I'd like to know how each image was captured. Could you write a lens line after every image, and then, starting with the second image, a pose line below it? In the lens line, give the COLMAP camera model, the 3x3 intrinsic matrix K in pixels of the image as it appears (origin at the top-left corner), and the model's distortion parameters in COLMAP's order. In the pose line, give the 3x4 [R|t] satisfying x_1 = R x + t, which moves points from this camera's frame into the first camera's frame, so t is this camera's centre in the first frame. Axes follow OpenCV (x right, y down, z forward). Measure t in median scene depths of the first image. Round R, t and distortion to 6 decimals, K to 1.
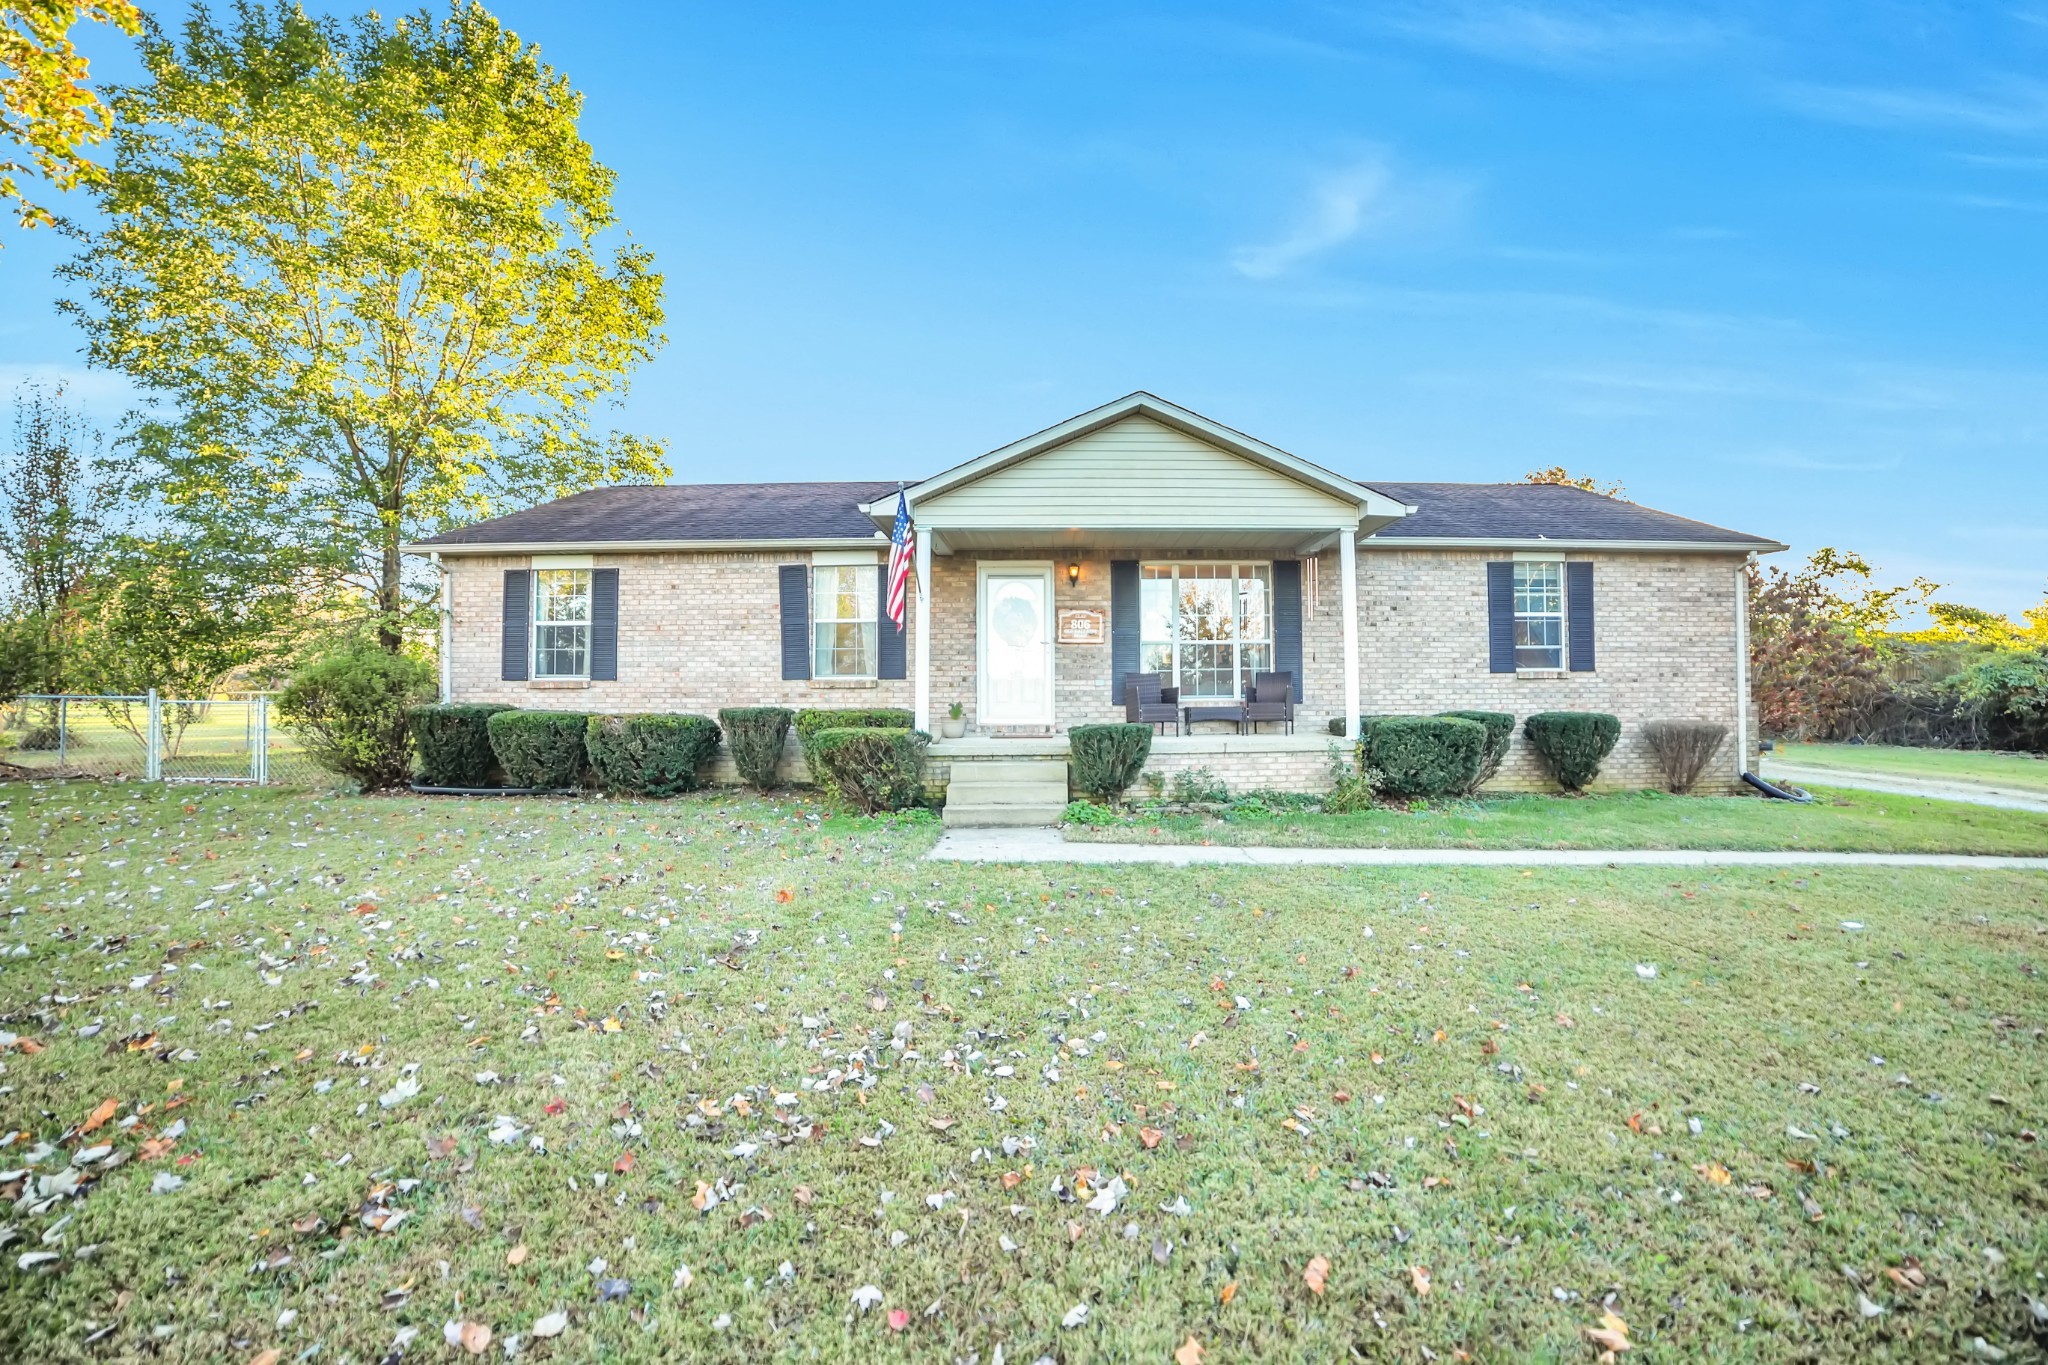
lens RADIAL K [[890.9, 0, 1023.7], [0, 890.9, 671.7], [0, 0, 1]] dist [-0.119151, 0.000029]
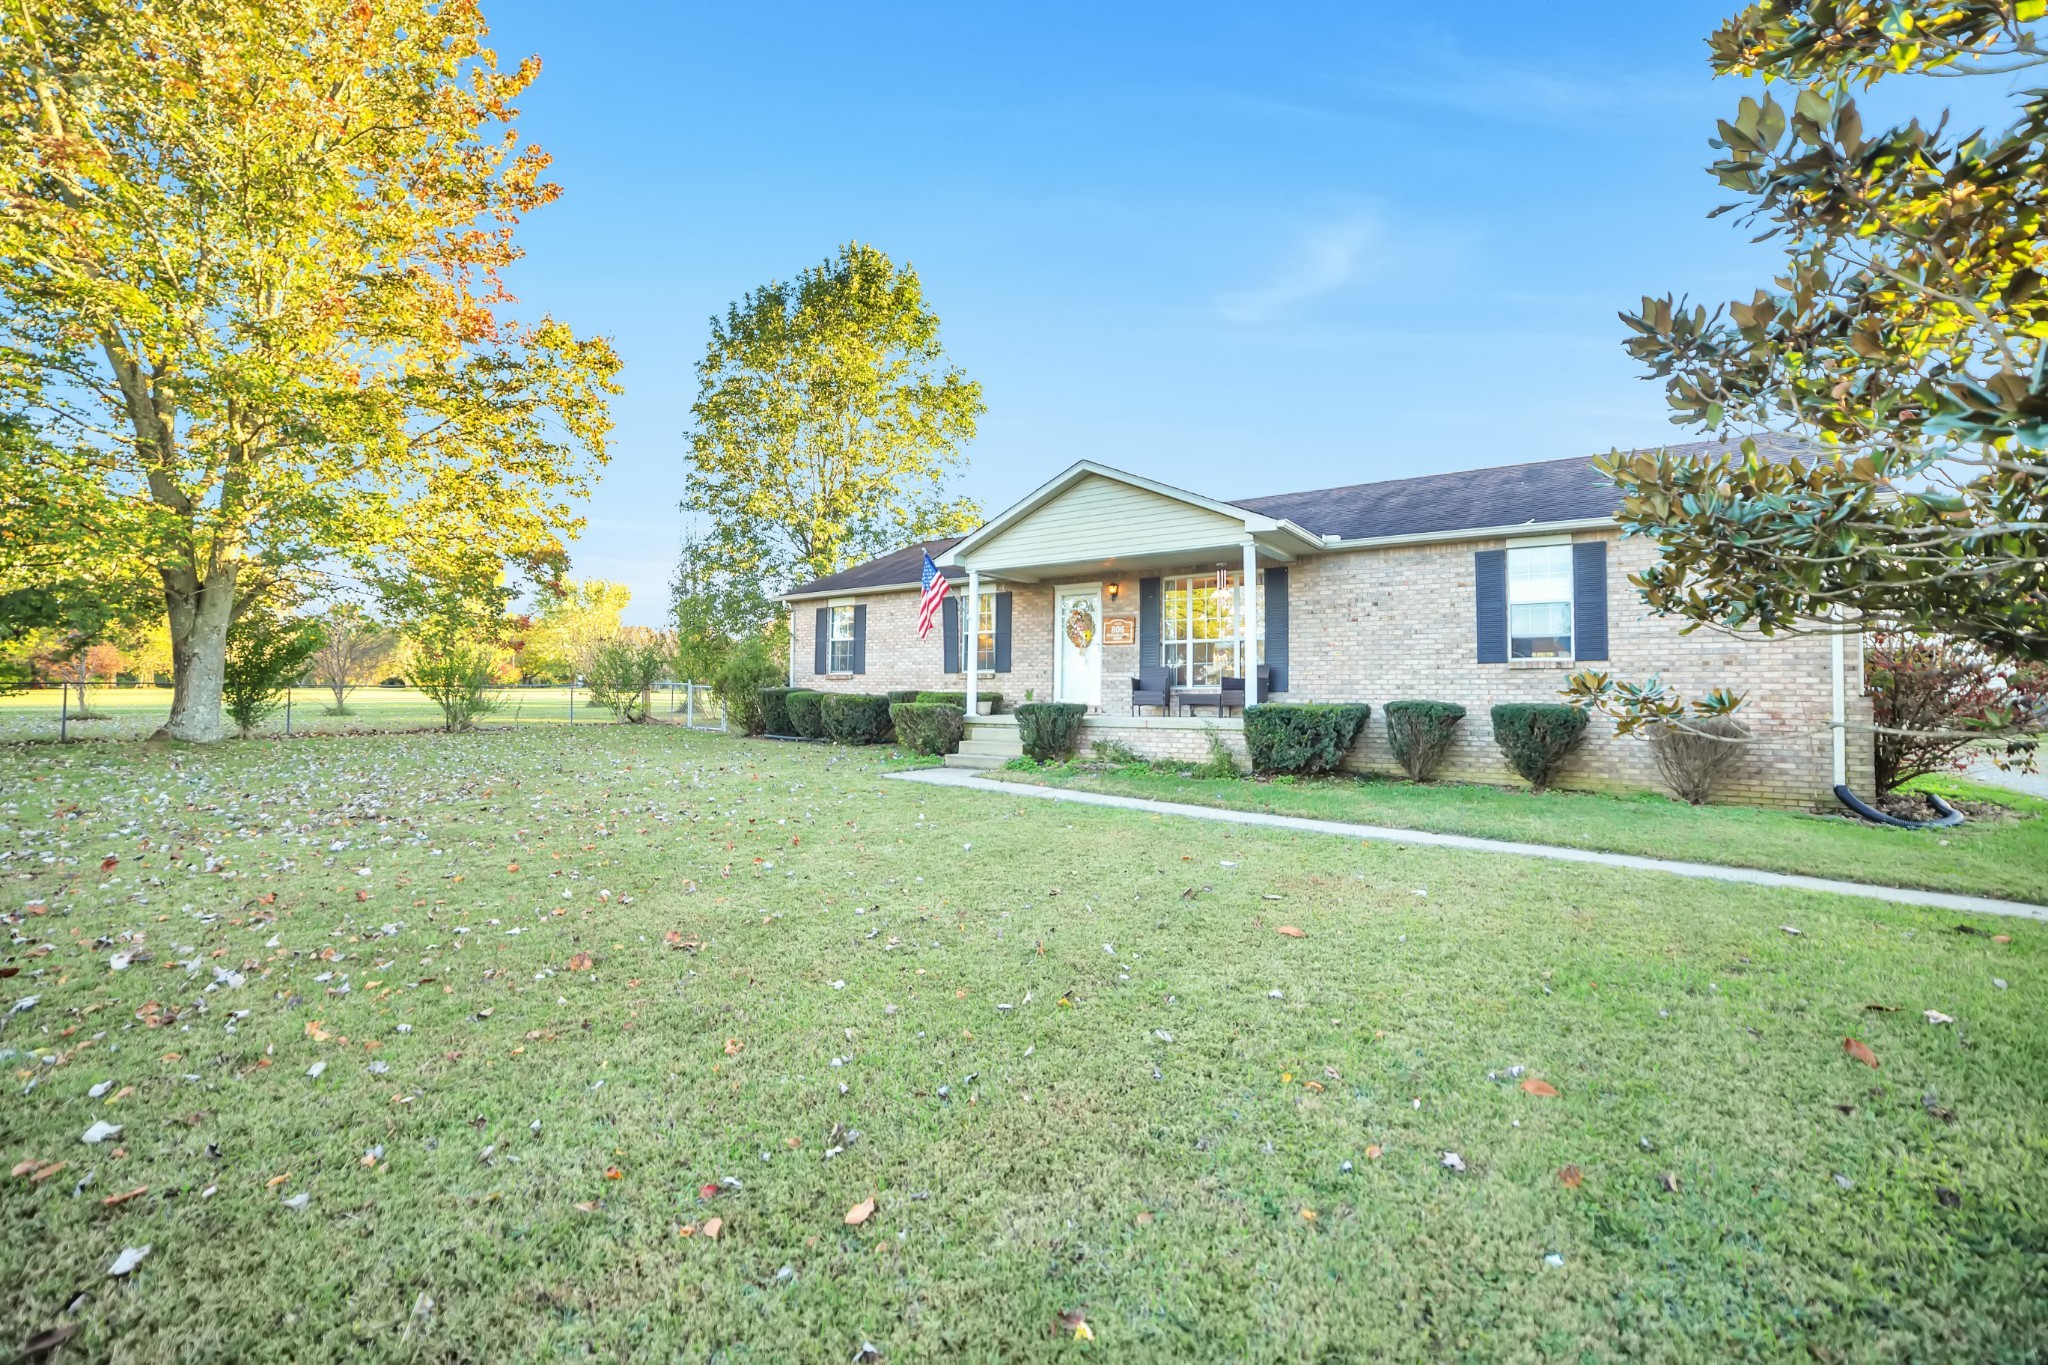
lens RADIAL K [[890.9, 0, 1023.7], [0, 890.9, 671.7], [0, 0, 1]] dist [-0.119151, 0.000029]
pose [[0.788611, -0.005953, -0.614864, 0.768643], [0.008516, 0.999963, 0.001241, 0.005646], [0.614834, -0.006215, 0.788632, -0.116082]]
